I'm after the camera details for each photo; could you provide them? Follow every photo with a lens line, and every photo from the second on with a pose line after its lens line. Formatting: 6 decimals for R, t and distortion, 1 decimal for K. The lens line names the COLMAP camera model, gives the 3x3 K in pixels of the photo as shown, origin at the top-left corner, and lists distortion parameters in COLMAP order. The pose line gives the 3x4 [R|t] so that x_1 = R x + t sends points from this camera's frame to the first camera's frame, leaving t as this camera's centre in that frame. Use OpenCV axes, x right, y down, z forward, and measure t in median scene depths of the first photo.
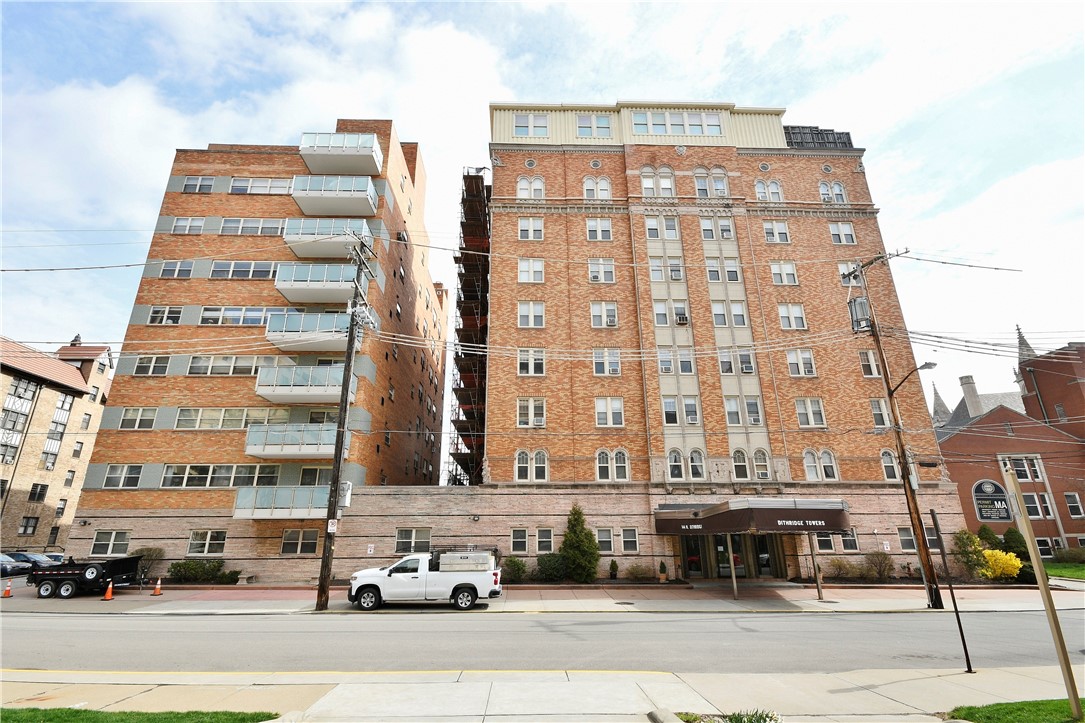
lens RADIAL K [[495.8, 0, 544.0], [0, 495.8, 356.5], [0, 0, 1]] dist [-0.004924, 0.001437]
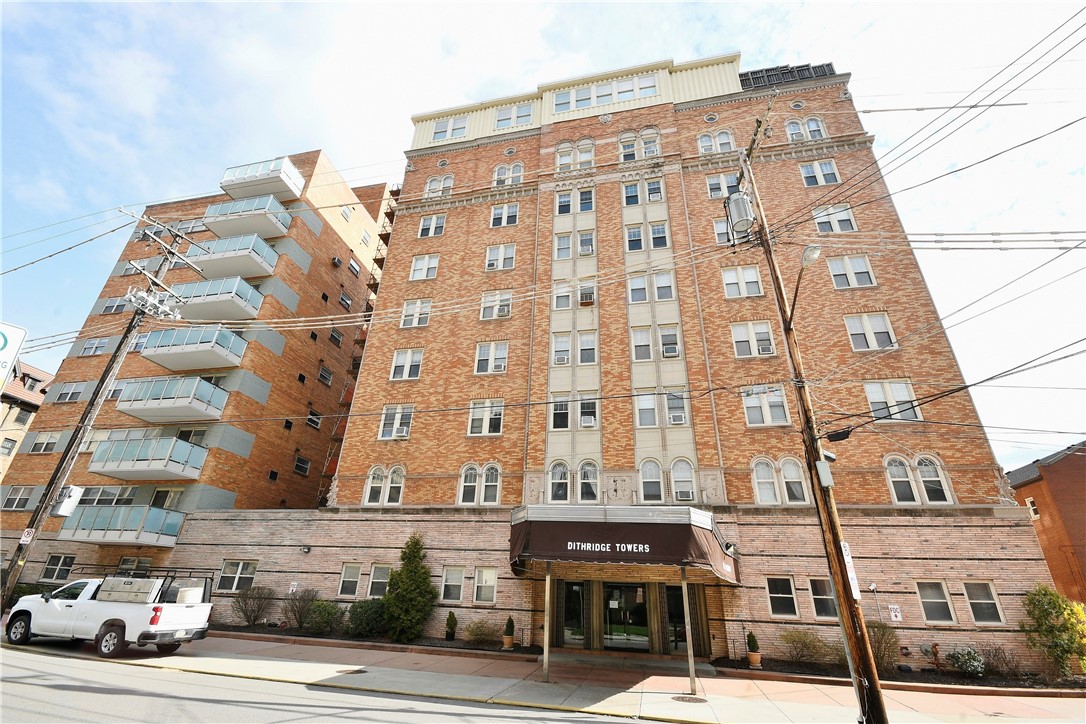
lens RADIAL K [[473.9, 0, 538.9], [0, 473.9, 361.7], [0, 0, 1]] dist [-0.001652, -0.006044]
pose [[0.967361, -0.075633, -0.241853, 0.405421], [0.042702, 0.989425, -0.138615, 0.133452], [0.249780, 0.123763, 0.960361, 0.287141]]
